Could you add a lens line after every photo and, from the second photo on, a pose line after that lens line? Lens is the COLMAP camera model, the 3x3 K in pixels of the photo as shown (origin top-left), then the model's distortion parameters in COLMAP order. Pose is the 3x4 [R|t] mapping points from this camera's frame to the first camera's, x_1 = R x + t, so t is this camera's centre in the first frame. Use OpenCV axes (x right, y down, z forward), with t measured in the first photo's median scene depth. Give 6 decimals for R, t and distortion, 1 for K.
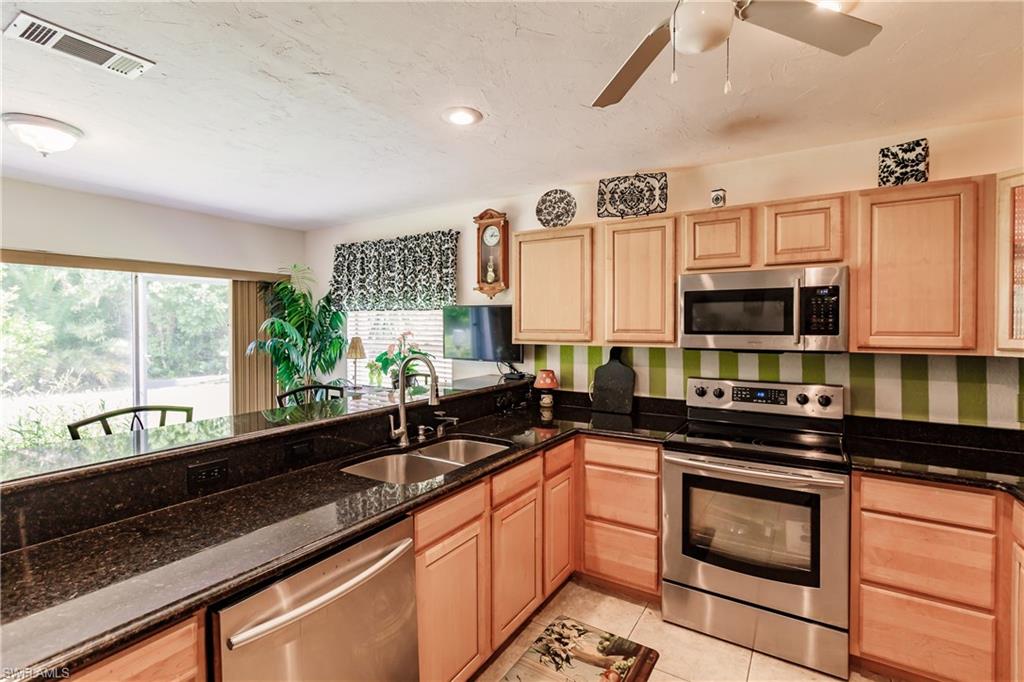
lens RADIAL K [[478.4, 0, 519.4], [0, 478.4, 328.7], [0, 0, 1]] dist [-0.000612, 0.000431]
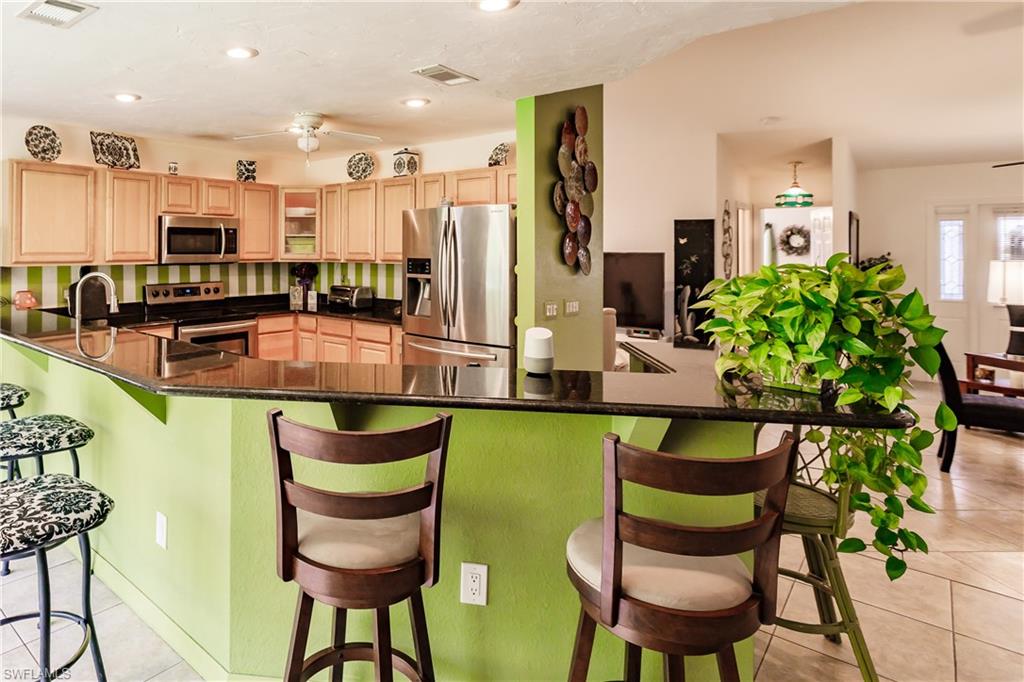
lens RADIAL K [[557.3, 0, 401.5], [0, 557.3, 240.7], [0, 0, 1]] dist [0.001886, 0.000819]
pose [[0.150202, 0.013699, 0.988560, -1.312153], [0.005876, 0.999874, -0.014749, -0.002296], [-0.988638, 0.008024, 0.150102, -0.012627]]
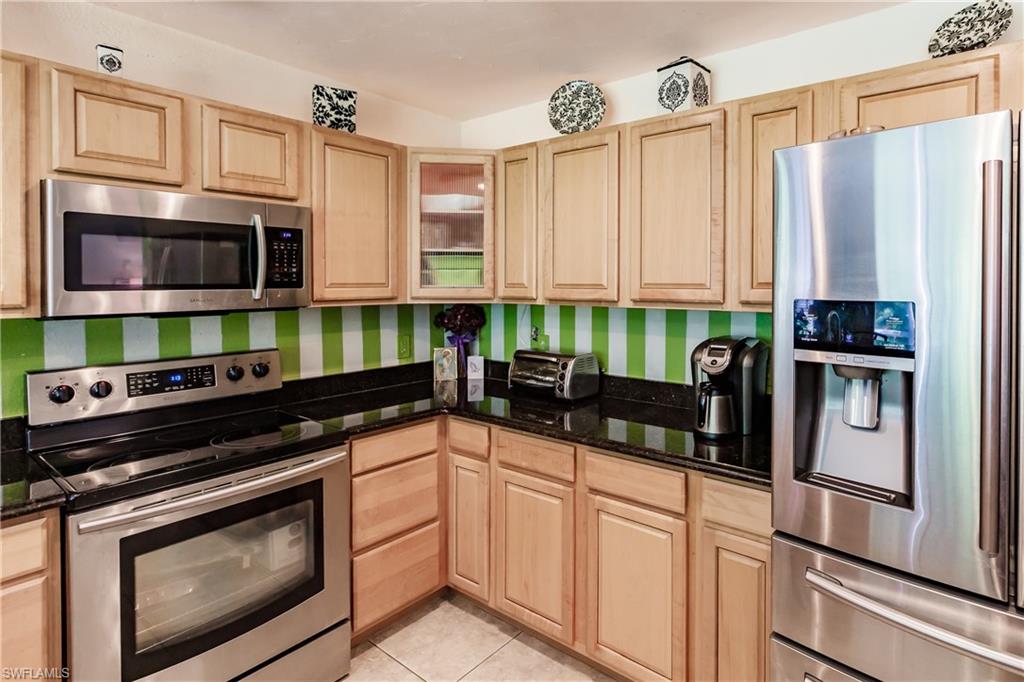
lens RADIAL K [[535.7, 0, 593.0], [0, 535.7, 284.6], [0, 0, 1]] dist [0.002146, 0.002009]
pose [[0.076013, -0.005947, 0.997089, -0.213368], [0.007446, 0.999958, 0.005397, 0.005864], [-0.997079, 0.007014, 0.076054, 0.361300]]
